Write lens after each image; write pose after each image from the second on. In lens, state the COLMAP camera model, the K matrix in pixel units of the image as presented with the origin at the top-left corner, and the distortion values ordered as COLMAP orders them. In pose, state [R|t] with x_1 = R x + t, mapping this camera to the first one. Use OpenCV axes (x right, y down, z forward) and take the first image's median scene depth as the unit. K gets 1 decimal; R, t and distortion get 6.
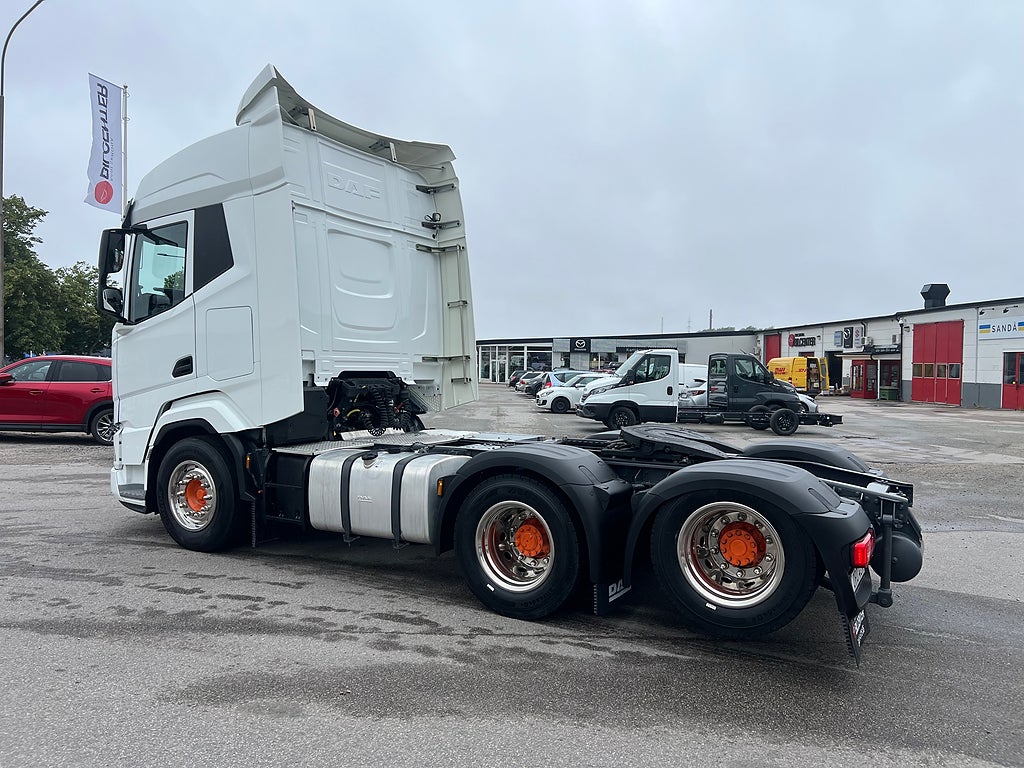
lens RADIAL K [[767.9, 0, 513.3], [0, 767.9, 386.2], [0, 0, 1]] dist [0.061541, -0.069250]
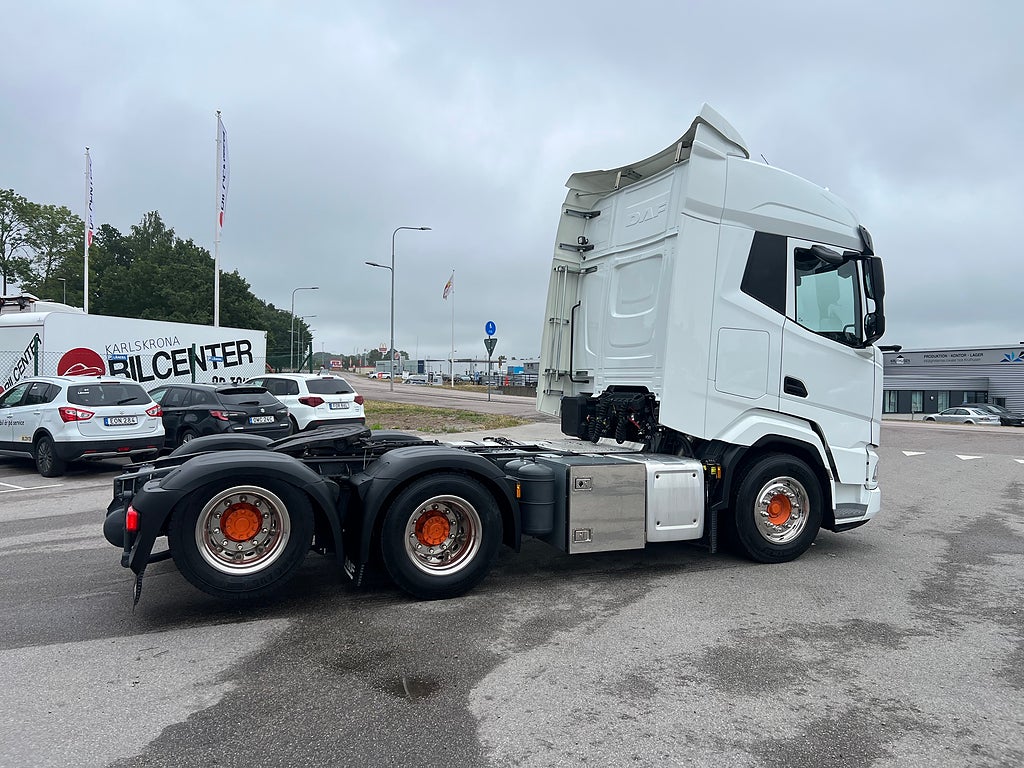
lens RADIAL K [[767.9, 0, 506.6], [0, 767.9, 382.8], [0, 0, 1]] dist [0.061541, -0.069250]
pose [[-0.623144, -0.021095, -0.781822, 0.789123], [-0.043166, 0.999040, 0.007449, -0.025736], [0.780915, 0.038390, -0.623457, 1.616111]]
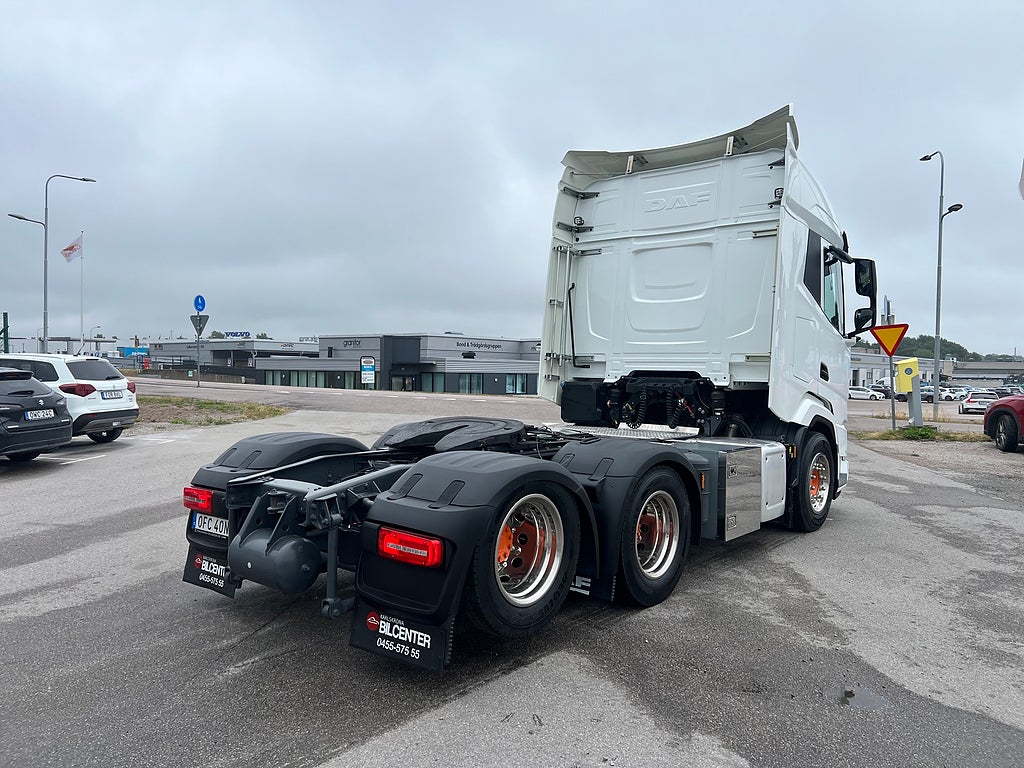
lens RADIAL K [[767.9, 0, 511.1], [0, 767.9, 379.3], [0, 0, 1]] dist [0.061541, -0.069250]
pose [[-0.182577, -0.005619, -0.983176, 0.956760], [-0.044308, 0.999015, 0.002519, -0.001032], [0.982193, 0.044022, -0.182646, 1.040560]]
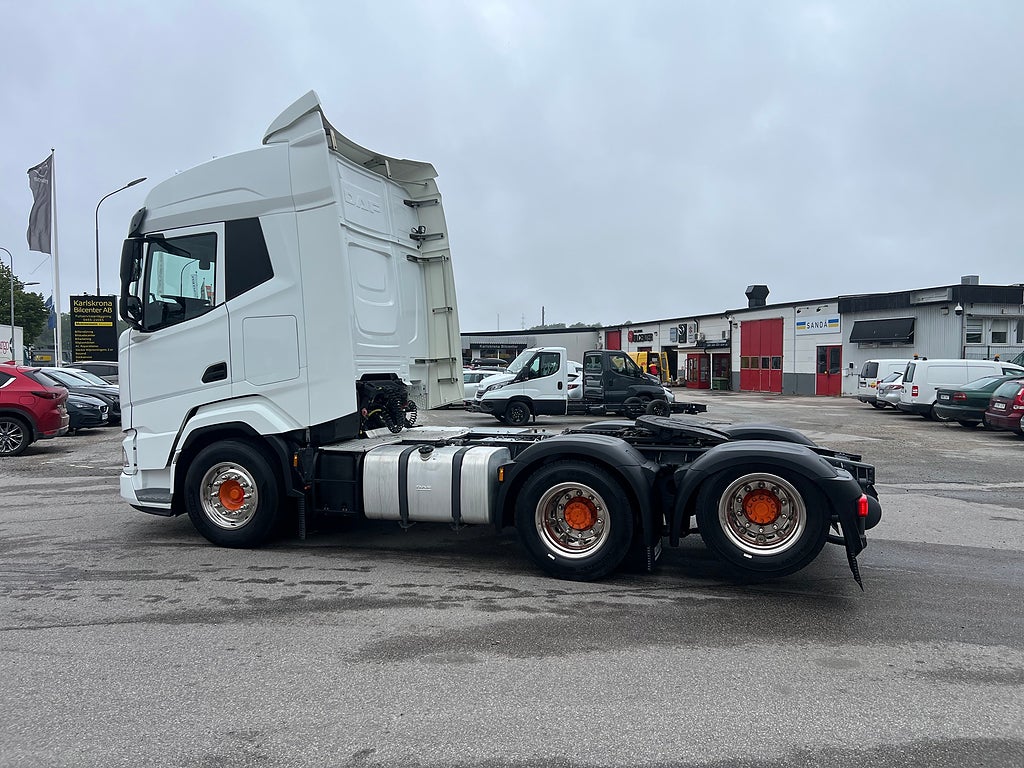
lens RADIAL K [[767.9, 0, 518.1], [0, 767.9, 388.0], [0, 0, 1]] dist [0.061541, -0.069250]
pose [[0.976177, -0.020559, 0.216000, -0.245707], [0.018852, 0.999773, 0.009963, -0.006854], [-0.216155, -0.005653, 0.976343, -0.100608]]
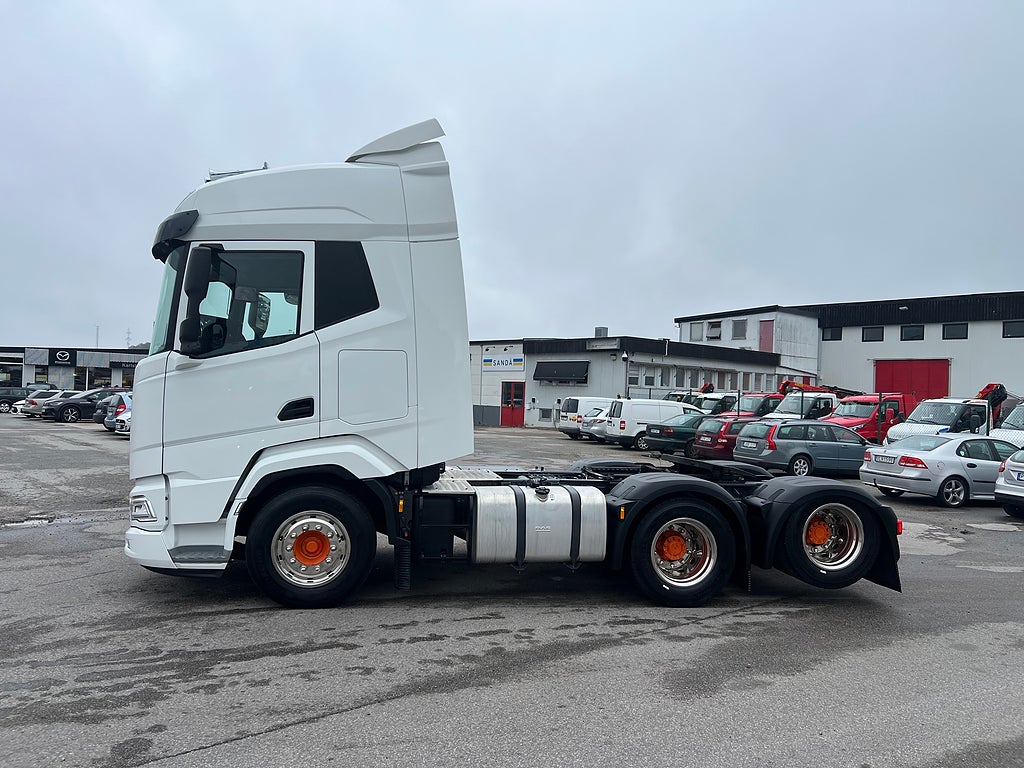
lens RADIAL K [[767.9, 0, 515.6], [0, 767.9, 385.8], [0, 0, 1]] dist [0.061541, -0.069250]
pose [[0.769060, 0.019444, 0.638881, -0.786173], [-0.004581, 0.999679, -0.024910, -0.030065], [-0.639161, 0.016231, 0.768902, 0.125700]]
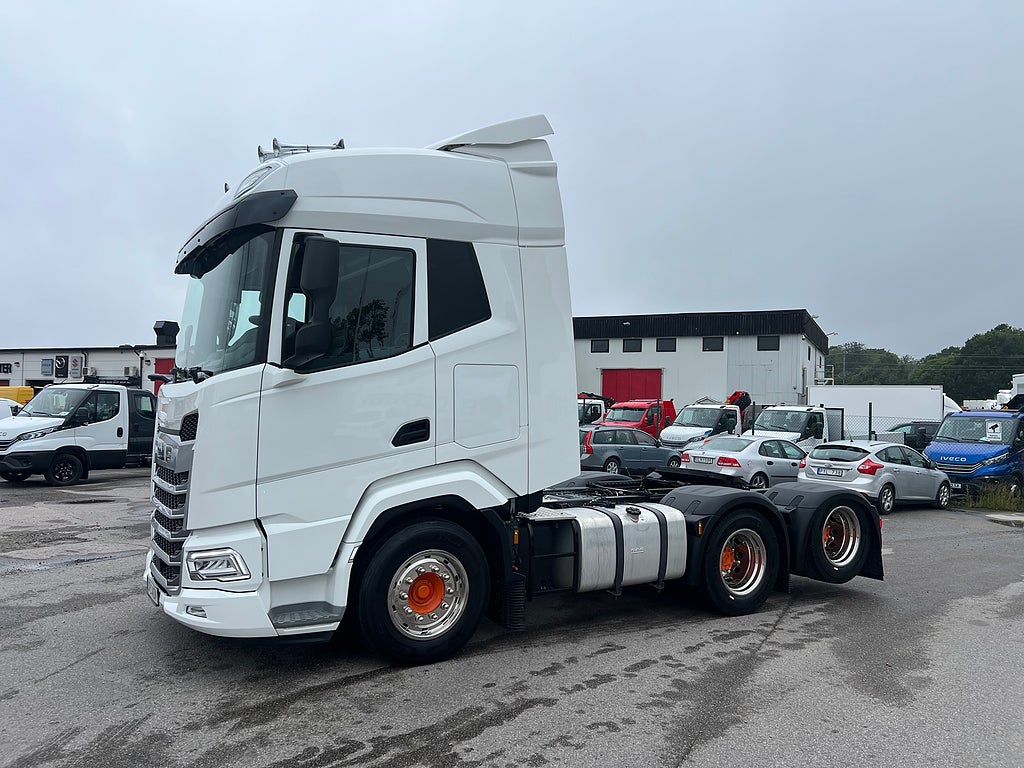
lens RADIAL K [[767.9, 0, 516.4], [0, 767.9, 387.4], [0, 0, 1]] dist [0.061541, -0.069250]
pose [[0.475649, 0.022318, 0.879352, -1.031400], [0.007050, 0.999549, -0.029182, -0.045899], [-0.879607, 0.020080, 0.475277, 0.515961]]
